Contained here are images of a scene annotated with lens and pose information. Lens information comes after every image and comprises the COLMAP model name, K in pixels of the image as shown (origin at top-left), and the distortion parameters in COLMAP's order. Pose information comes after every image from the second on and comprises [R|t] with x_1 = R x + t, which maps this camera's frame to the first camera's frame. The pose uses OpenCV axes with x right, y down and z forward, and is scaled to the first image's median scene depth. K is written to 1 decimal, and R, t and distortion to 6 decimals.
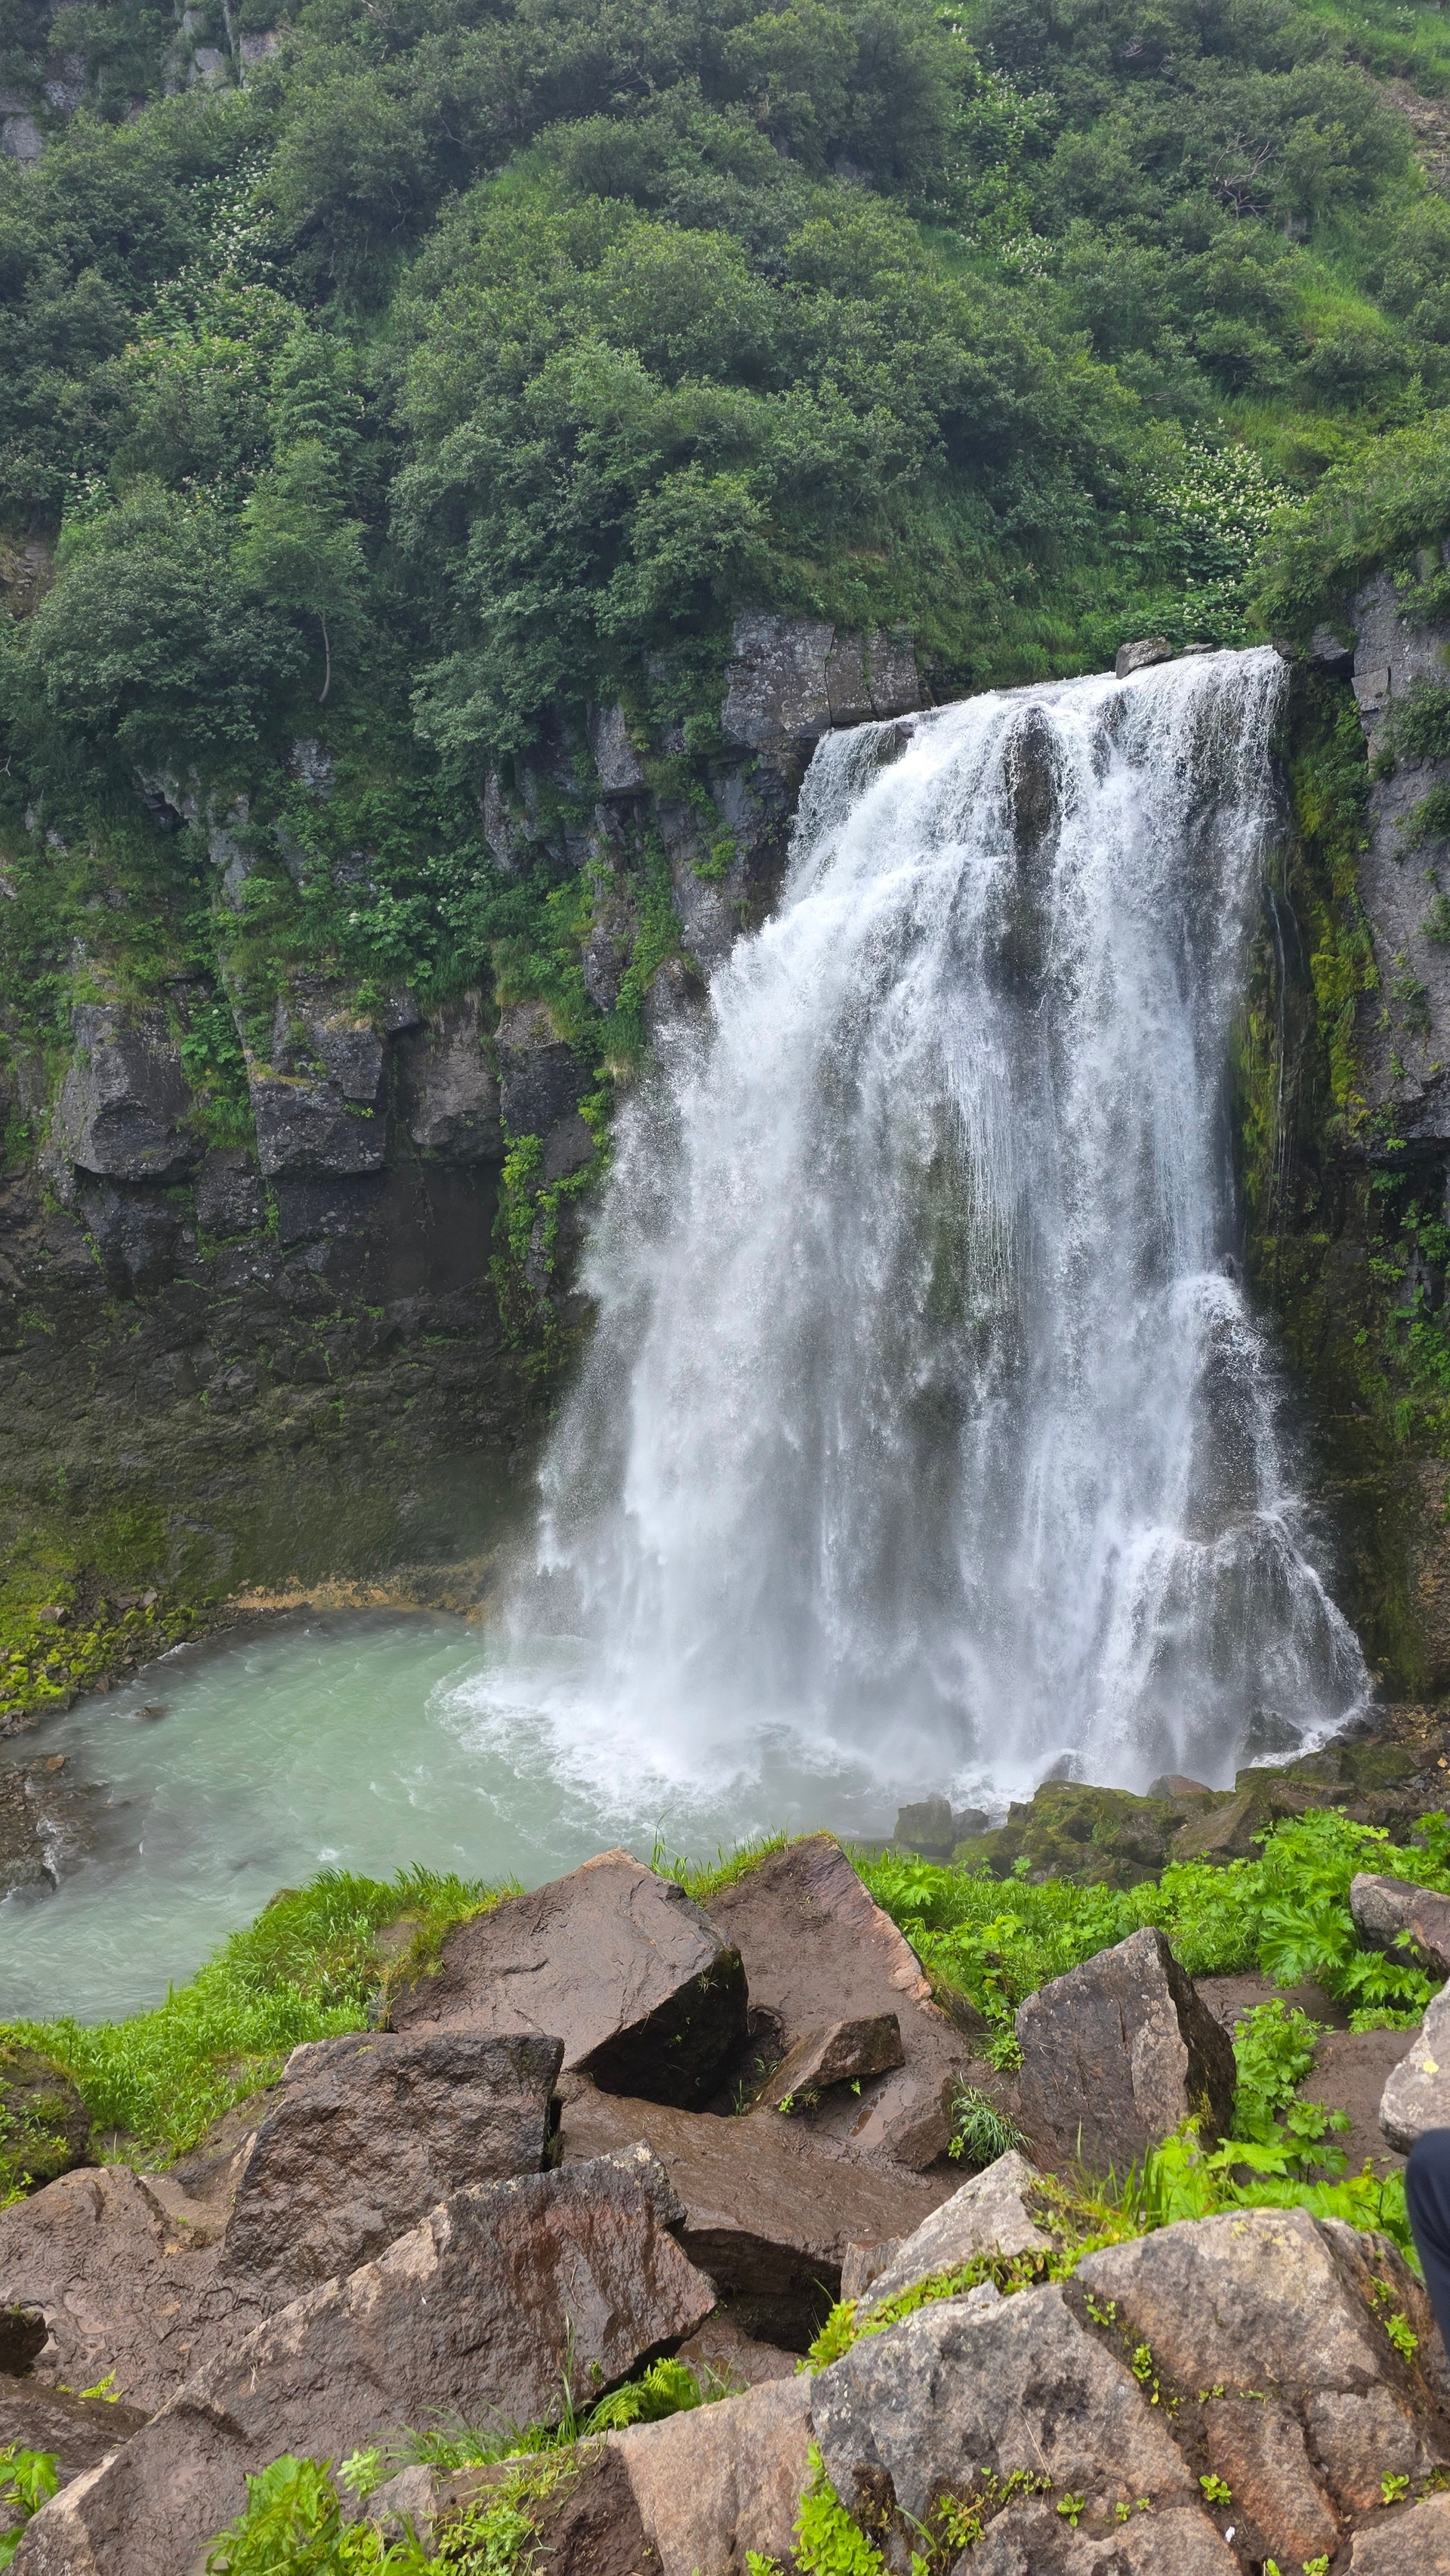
lens RADIAL K [[1747.8, 0, 768.2], [0, 1747.8, 1295.2], [0, 0, 1]] dist [0.041088, -0.038038]
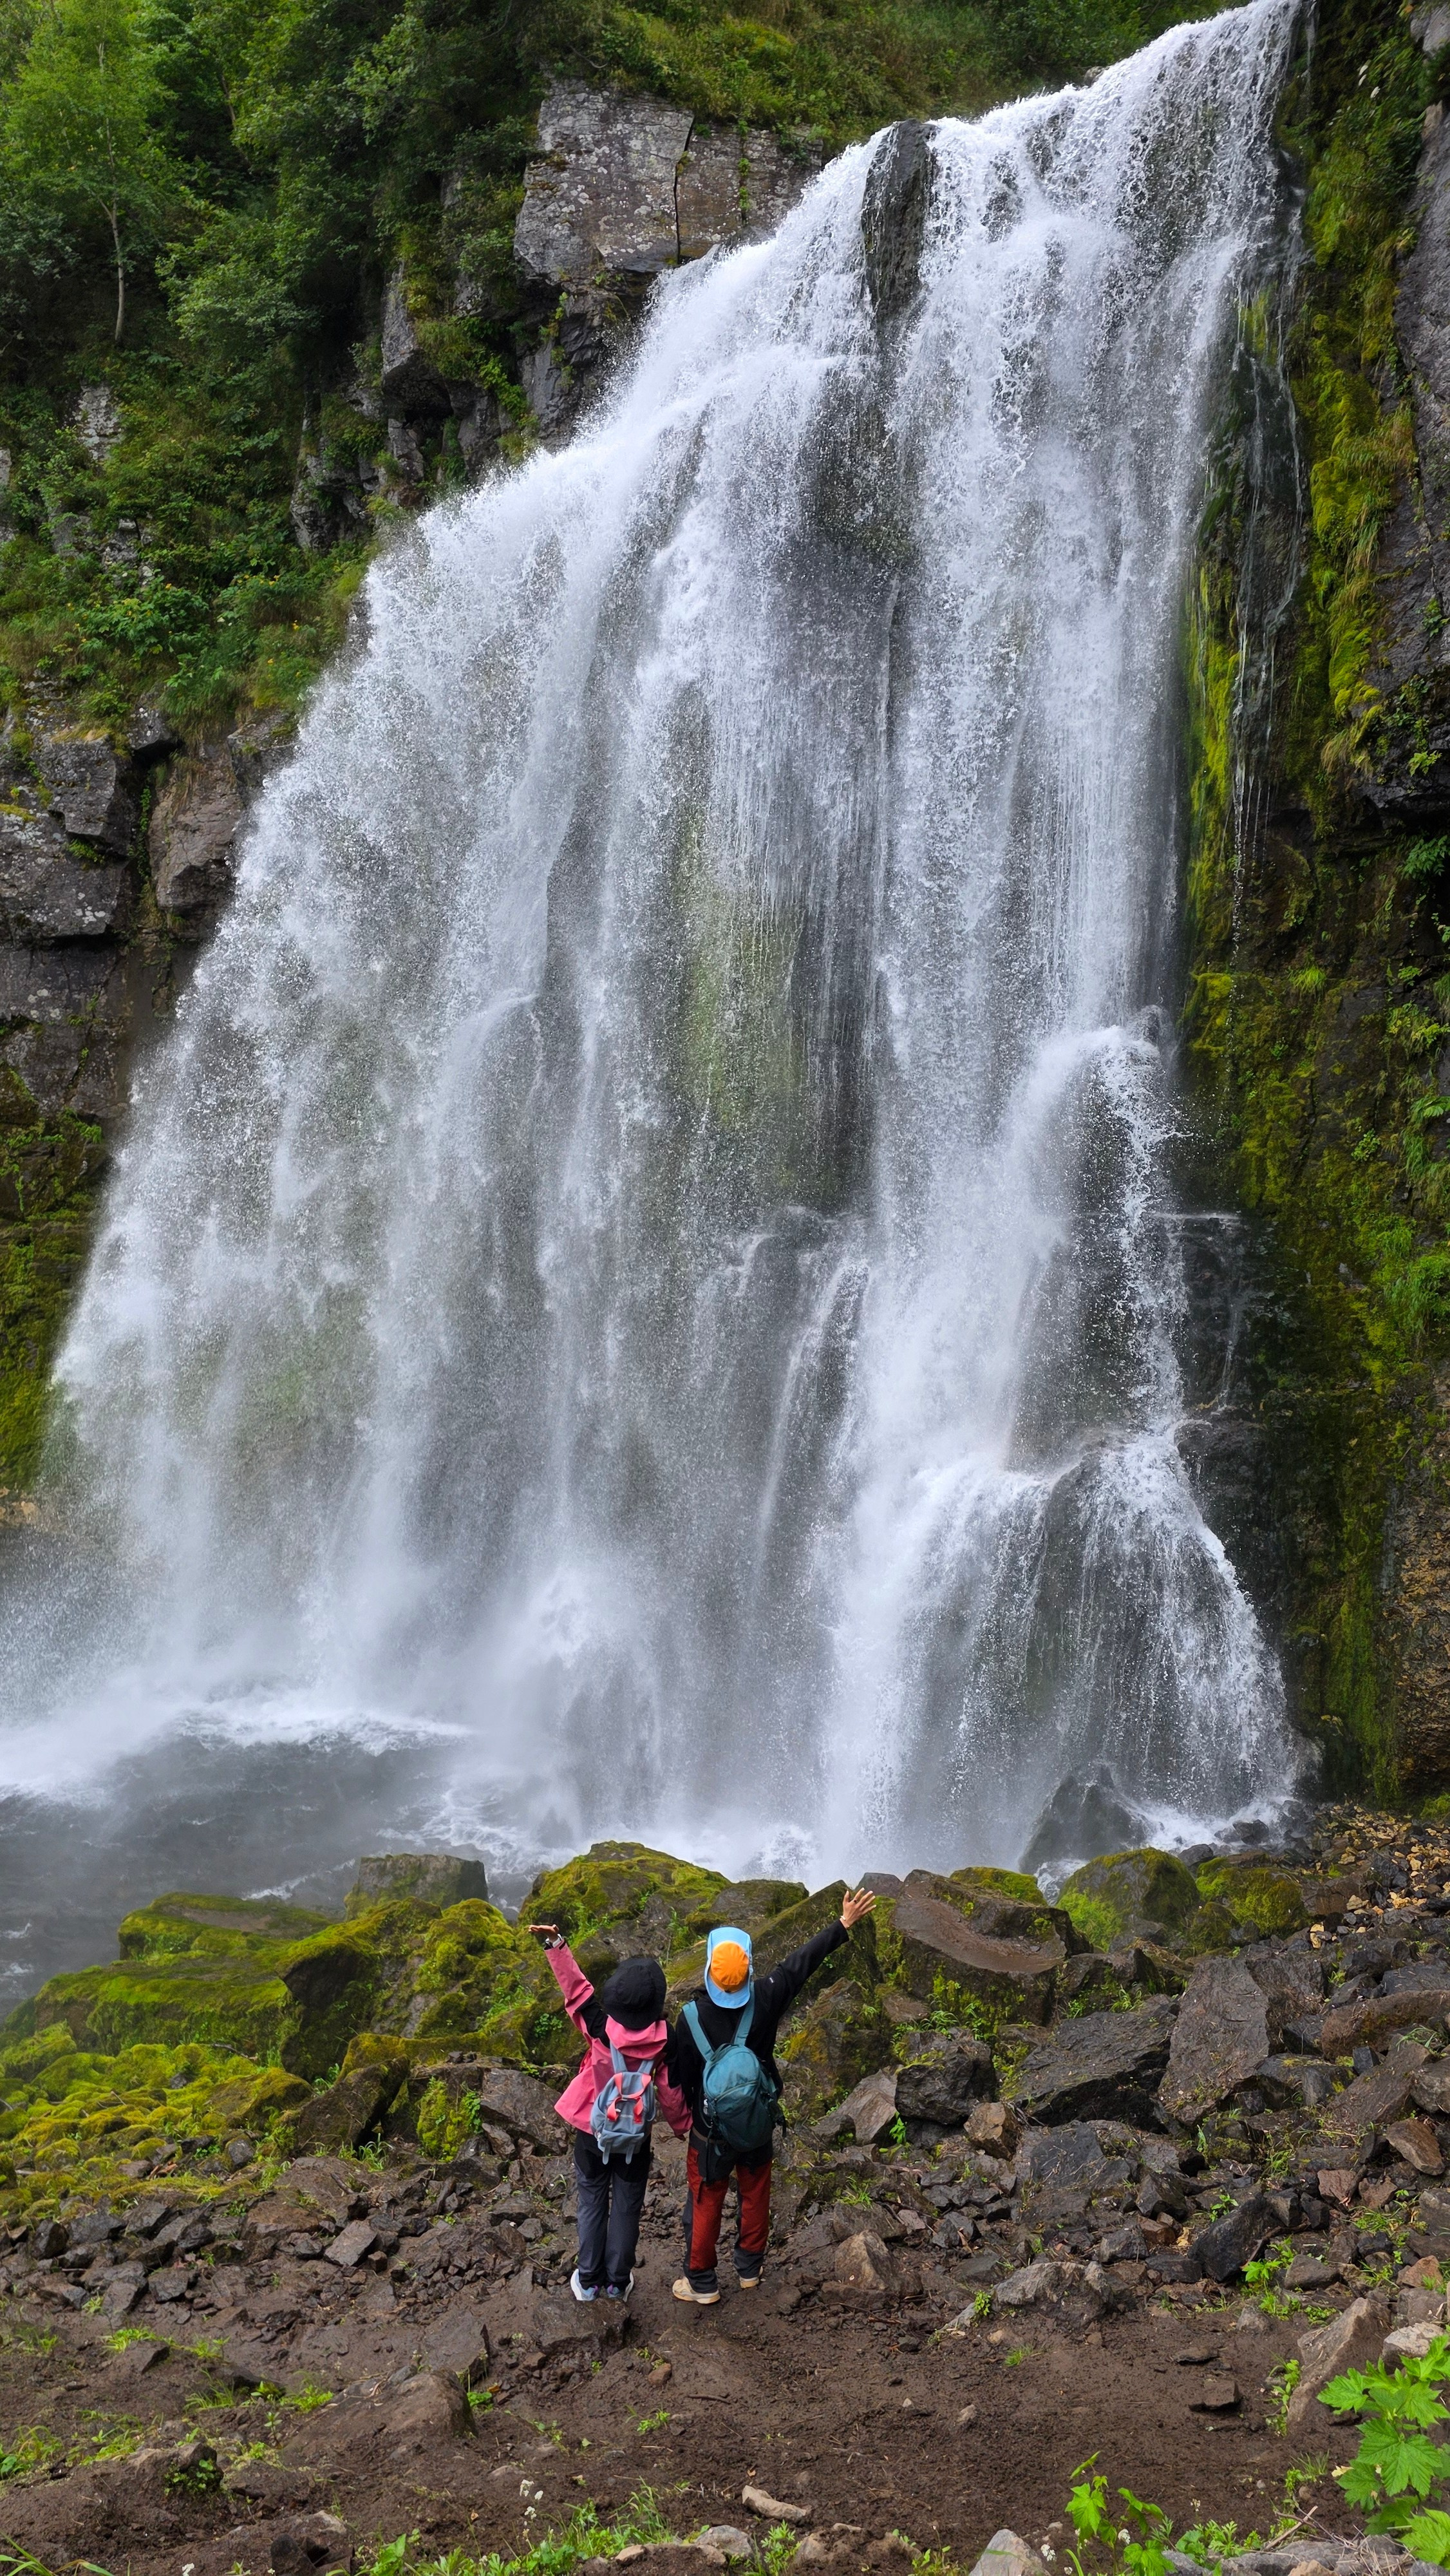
lens RADIAL K [[1747.9, 0, 757.9], [0, 1747.9, 1272.7], [0, 0, 1]] dist [0.041088, -0.038038]
pose [[0.980325, 0.088088, -0.176645, 0.219244], [-0.102298, 0.992071, -0.073005, 0.108877], [0.168813, 0.089639, 0.981564, 0.368075]]
